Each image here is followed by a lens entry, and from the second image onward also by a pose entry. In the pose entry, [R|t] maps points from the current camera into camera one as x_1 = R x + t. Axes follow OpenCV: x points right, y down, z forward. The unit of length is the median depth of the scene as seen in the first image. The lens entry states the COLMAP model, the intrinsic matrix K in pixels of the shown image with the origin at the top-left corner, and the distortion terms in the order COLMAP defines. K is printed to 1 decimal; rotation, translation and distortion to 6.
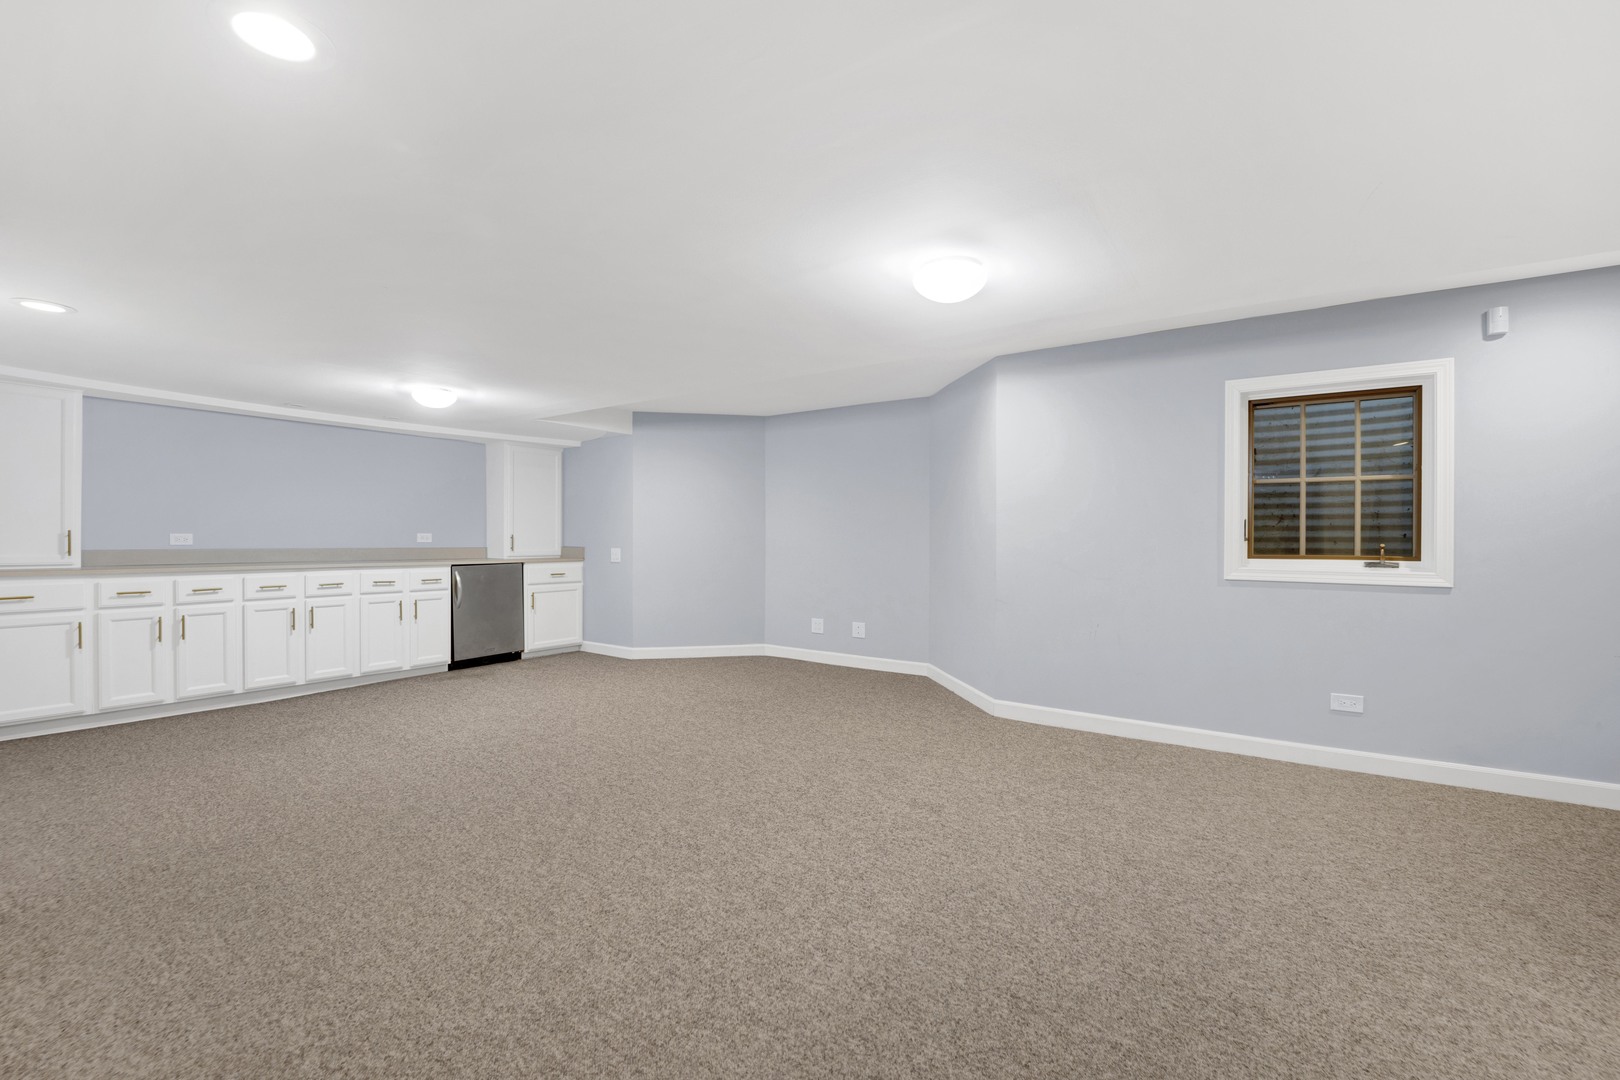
lens RADIAL K [[673.1, 0, 807.1], [0, 673.1, 549.4], [0, 0, 1]] dist [-0.016297, -0.000109]
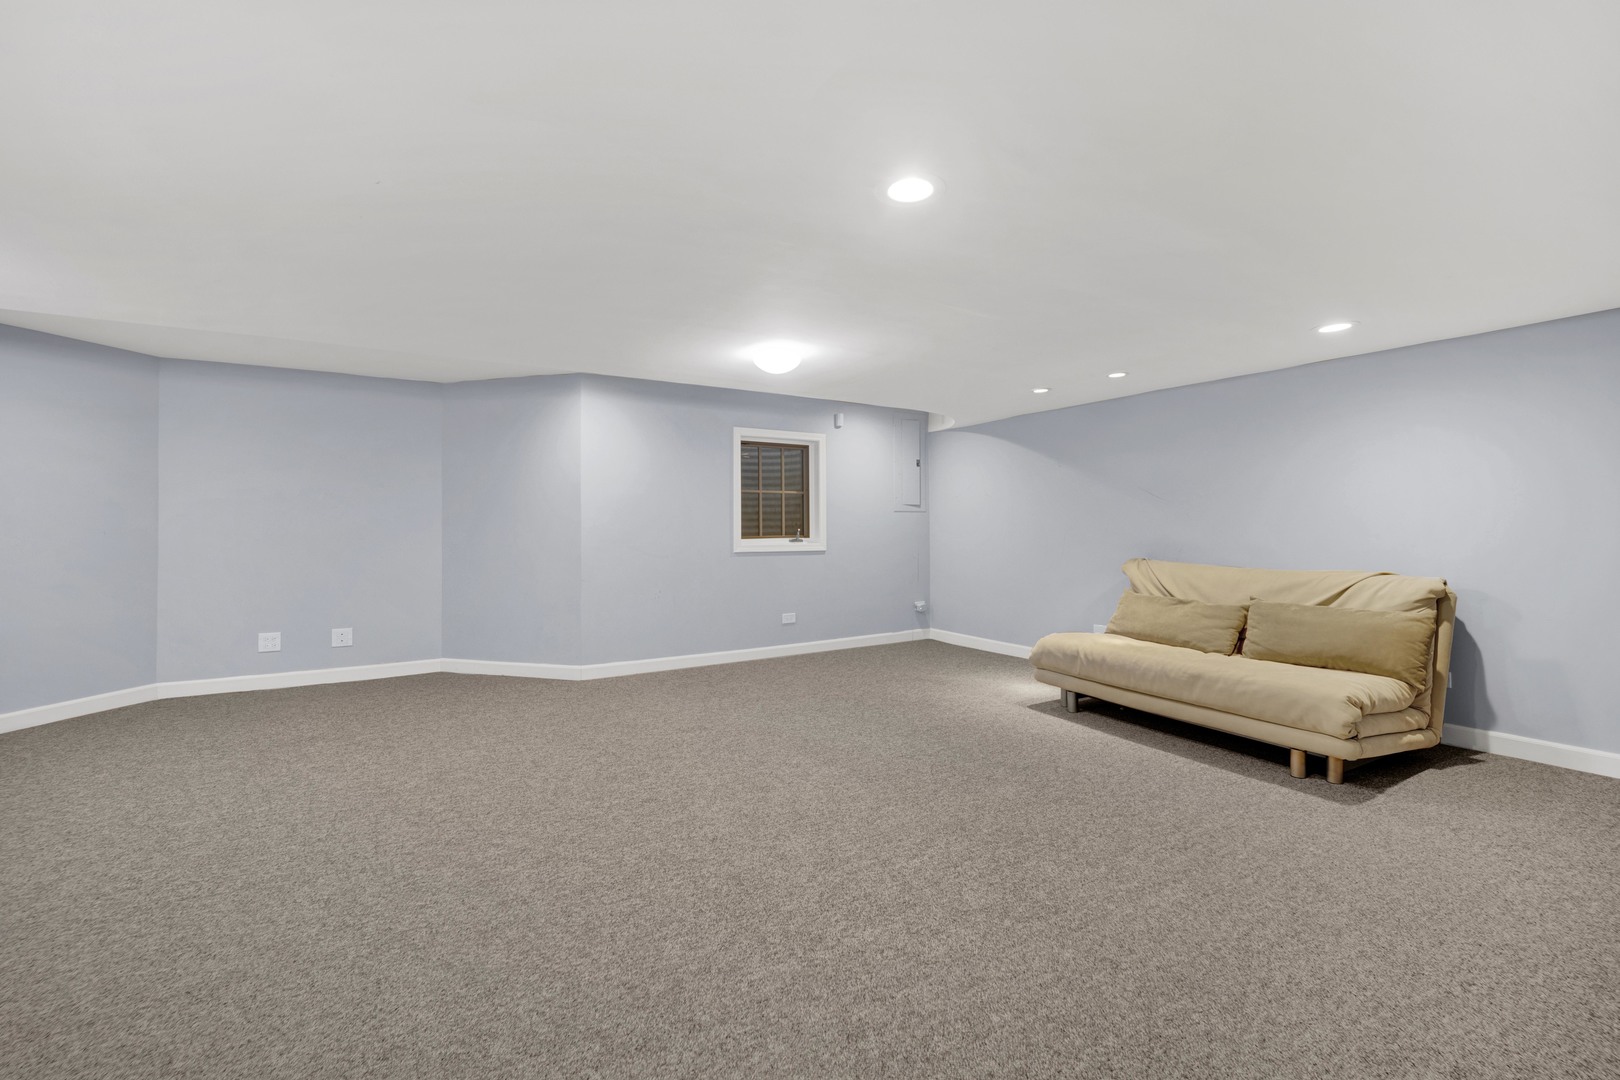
lens RADIAL K [[678.4, 0, 806.1], [0, 678.4, 539.9], [0, 0, 1]] dist [-0.016580, -0.000503]
pose [[0.402588, -0.021989, 0.915117, -0.836459], [0.020935, 0.999671, 0.014810, -0.005106], [-0.915142, 0.013195, 0.402916, 0.224067]]
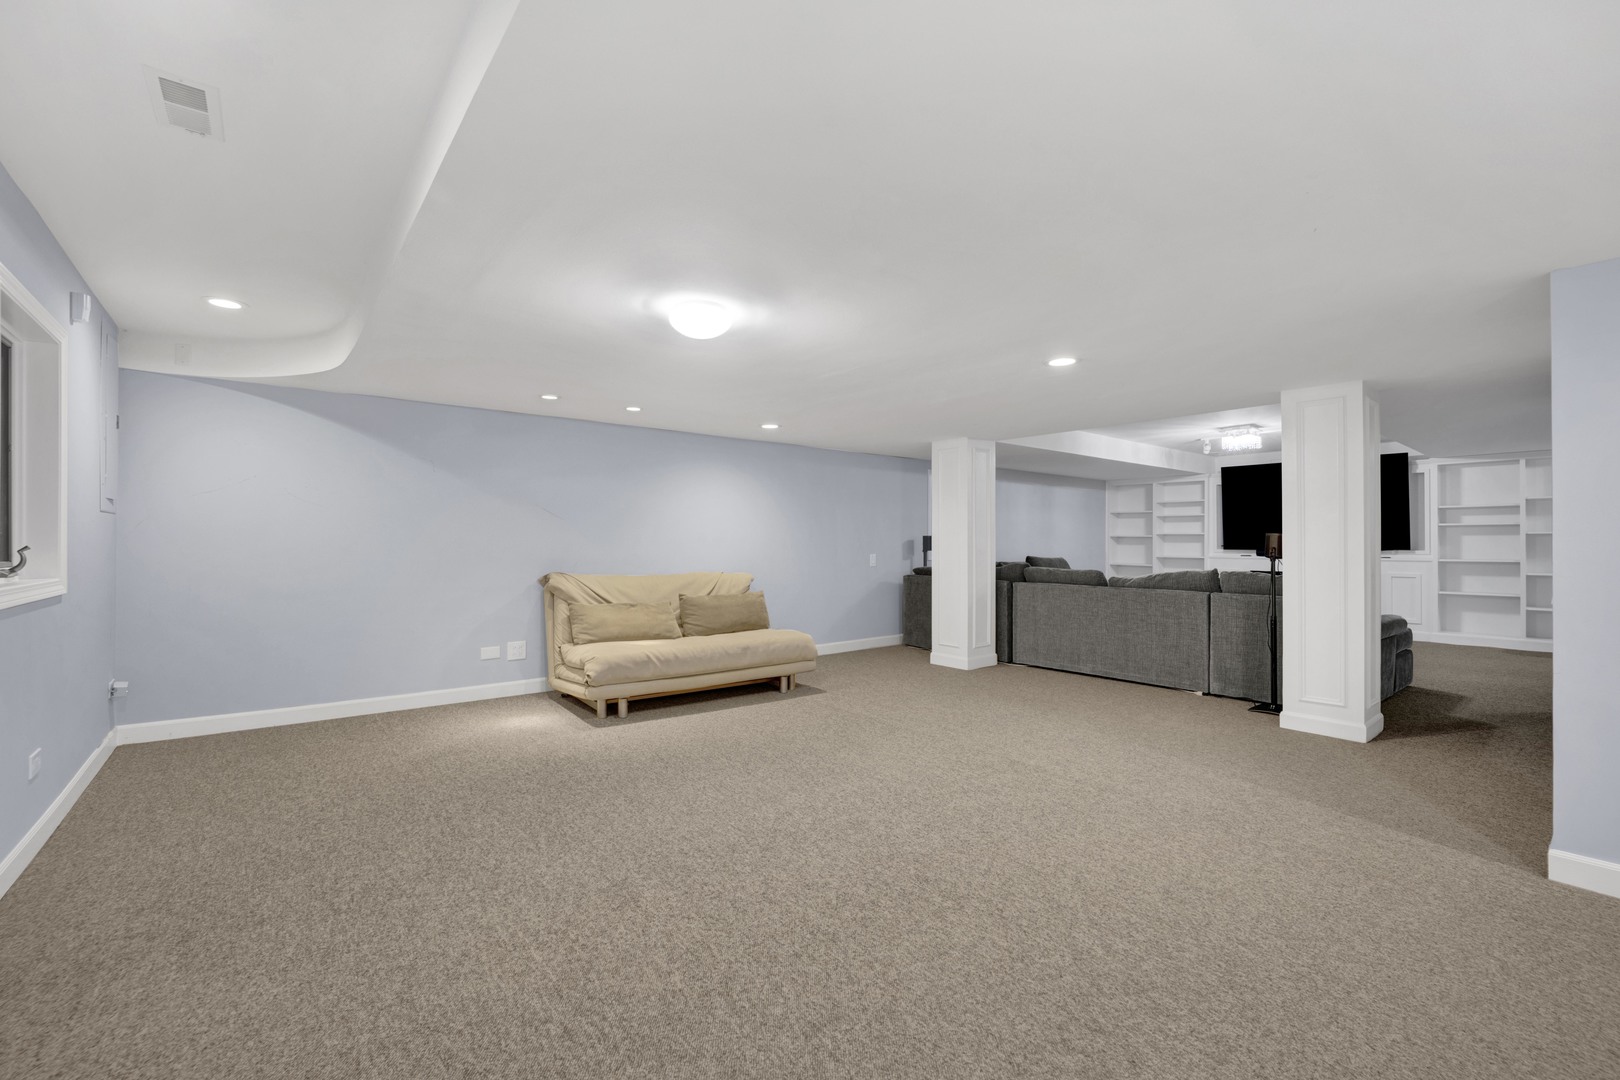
lens RADIAL K [[678.4, 0, 806.1], [0, 678.4, 539.9], [0, 0, 1]] dist [-0.016580, -0.000503]
pose [[-0.961362, -0.003685, 0.275261, -0.206431], [-0.000174, 0.999918, 0.012776, -0.025403], [-0.275286, 0.012235, -0.961285, 1.474386]]
